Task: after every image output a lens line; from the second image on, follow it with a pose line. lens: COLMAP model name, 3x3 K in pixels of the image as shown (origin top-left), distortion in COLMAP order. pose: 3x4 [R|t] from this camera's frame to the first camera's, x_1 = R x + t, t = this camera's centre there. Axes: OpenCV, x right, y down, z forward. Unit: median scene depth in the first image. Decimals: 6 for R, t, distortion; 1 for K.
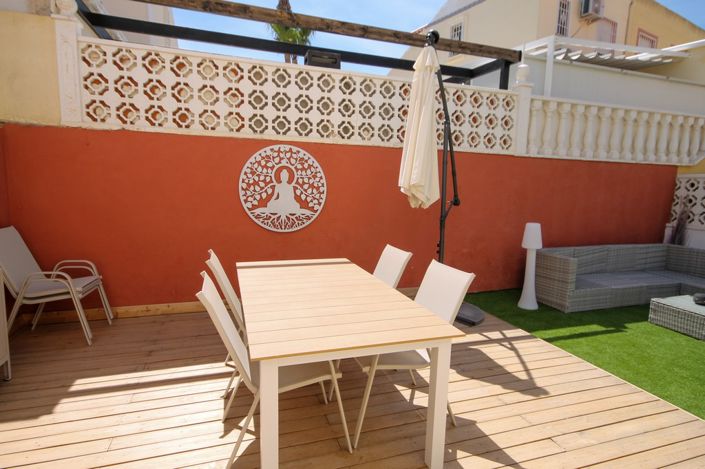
lens RADIAL K [[411.9, 0, 350.4], [0, 411.9, 233.4], [0, 0, 1]] dist [0.024682, -0.001058]
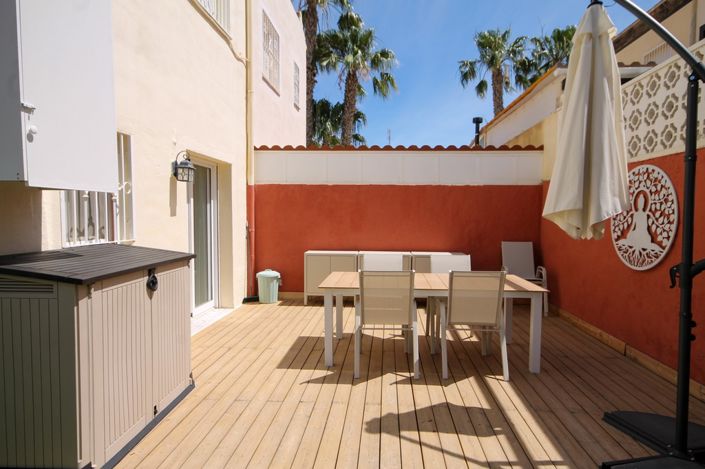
lens RADIAL K [[411.9, 0, 352.4], [0, 411.9, 233.2], [0, 0, 1]] dist [0.024682, -0.001058]
pose [[-0.413503, 0.013846, -0.910398, 0.841888], [-0.122681, 0.989919, 0.070778, -0.065983], [0.902200, 0.140956, -0.407636, 0.825775]]
